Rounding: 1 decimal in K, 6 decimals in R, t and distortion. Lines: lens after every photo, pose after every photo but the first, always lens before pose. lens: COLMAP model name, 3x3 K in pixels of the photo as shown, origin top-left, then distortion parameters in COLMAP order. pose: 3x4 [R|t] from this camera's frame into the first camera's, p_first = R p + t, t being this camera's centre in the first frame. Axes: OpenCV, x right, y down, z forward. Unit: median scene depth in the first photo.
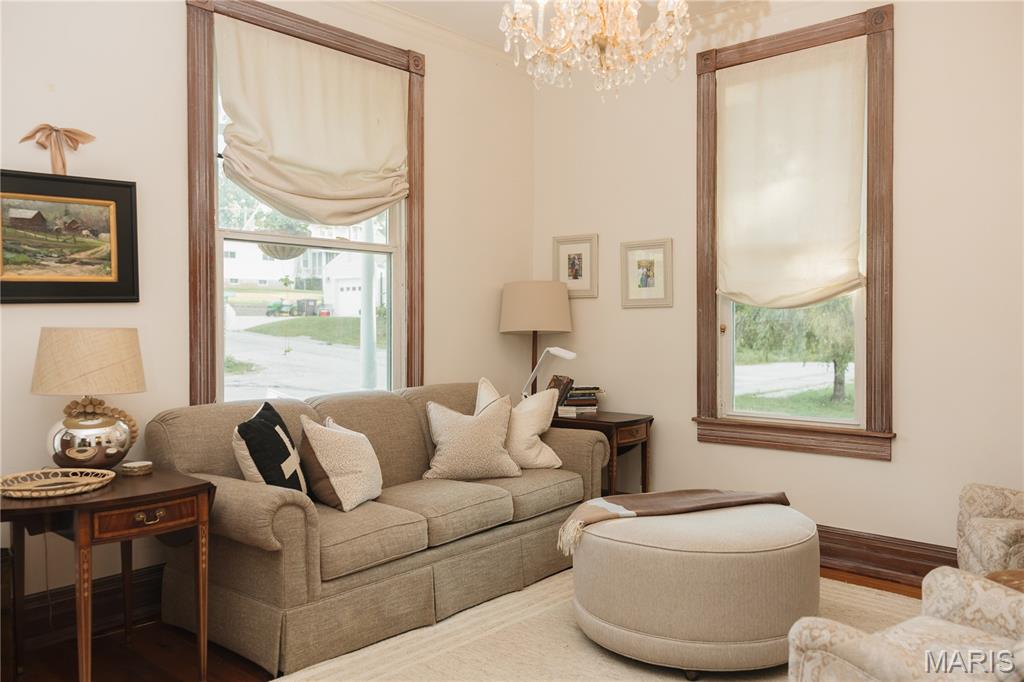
lens RADIAL K [[799.7, 0, 512.0], [0, 799.7, 341.0], [0, 0, 1]] dist [0.000928, -0.001449]
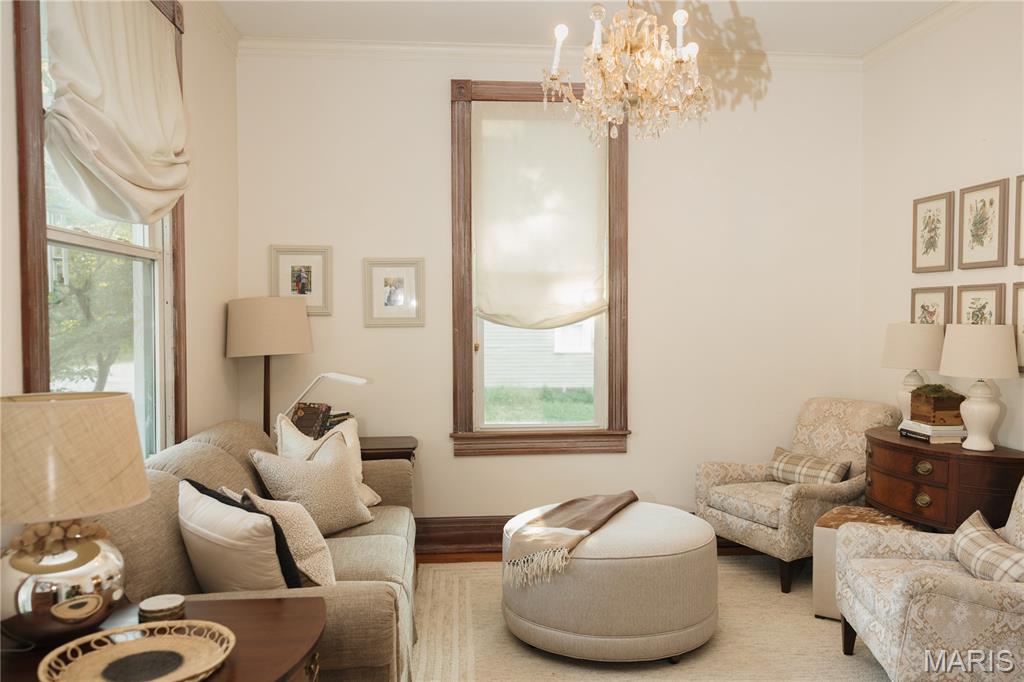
lens RADIAL K [[816.8, 0, 512.0], [0, 816.8, 341.0], [0, 0, 1]] dist [-0.002816, -0.001066]
pose [[0.688445, -0.024699, 0.724868, -0.501216], [0.017060, 0.999695, 0.017861, -0.043471], [-0.725088, 0.000070, 0.688656, 0.229522]]
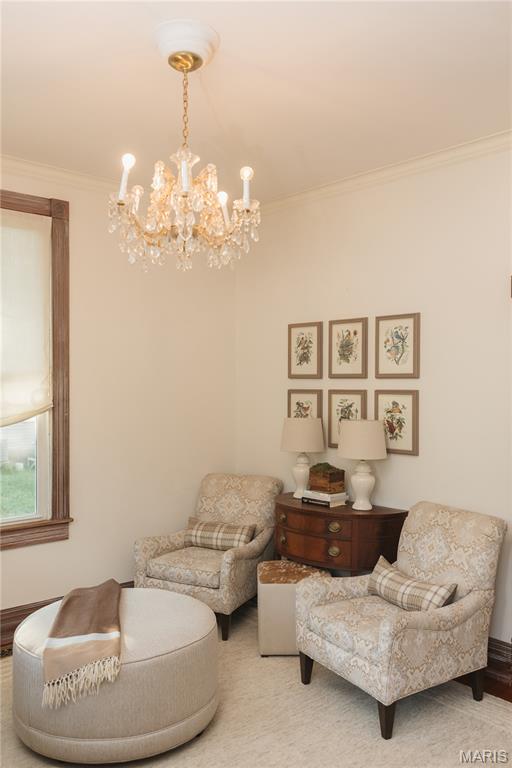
lens RADIAL K [[658.6, 0, 256.0], [0, 658.6, 384.0], [0, 0, 1]] dist [-0.001102, -0.007038]
pose [[0.114124, 0.000753, 0.993466, -0.528133], [0.023091, 0.999728, -0.003410, -0.089090], [-0.993198, 0.023329, 0.114075, 0.494583]]
